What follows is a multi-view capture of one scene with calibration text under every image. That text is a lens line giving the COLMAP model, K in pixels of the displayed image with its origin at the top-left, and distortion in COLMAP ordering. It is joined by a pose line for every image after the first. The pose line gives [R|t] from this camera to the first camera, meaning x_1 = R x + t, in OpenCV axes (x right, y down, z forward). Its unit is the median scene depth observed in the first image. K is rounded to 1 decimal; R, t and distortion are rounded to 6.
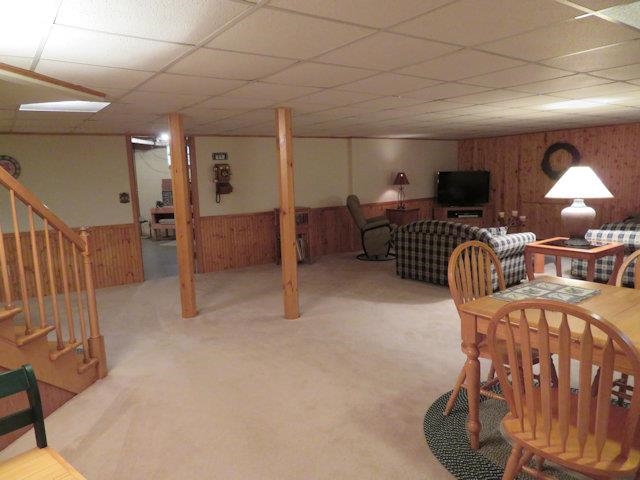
lens RADIAL K [[454.9, 0, 318.9], [0, 454.9, 239.2], [0, 0, 1]] dist [-0.012123, 0.003748]
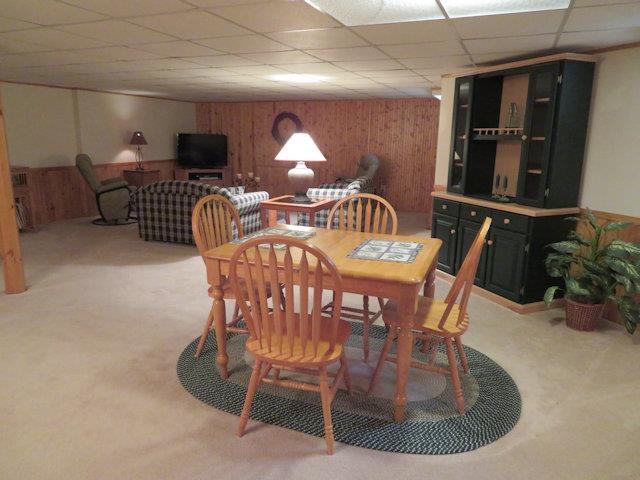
lens RADIAL K [[454.9, 0, 318.9], [0, 454.9, 239.2], [0, 0, 1]] dist [-0.012123, 0.003748]
pose [[0.851541, -0.067745, 0.519893, -0.008453], [0.027707, 0.996046, 0.084409, 0.012224], [-0.523556, -0.057473, 0.850051, -0.028274]]
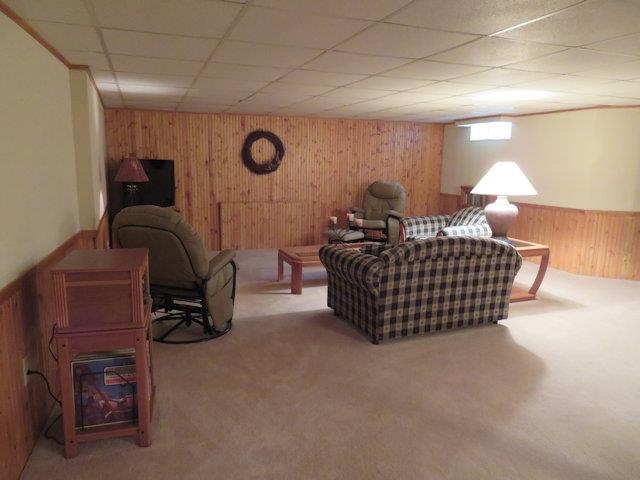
lens RADIAL K [[454.9, 0, 318.9], [0, 454.9, 239.2], [0, 0, 1]] dist [-0.012123, 0.003748]
pose [[0.249876, -0.128606, 0.959699, -0.429587], [0.116391, 0.987943, 0.102086, -0.130486], [-0.961257, 0.086191, 0.261832, 1.055673]]
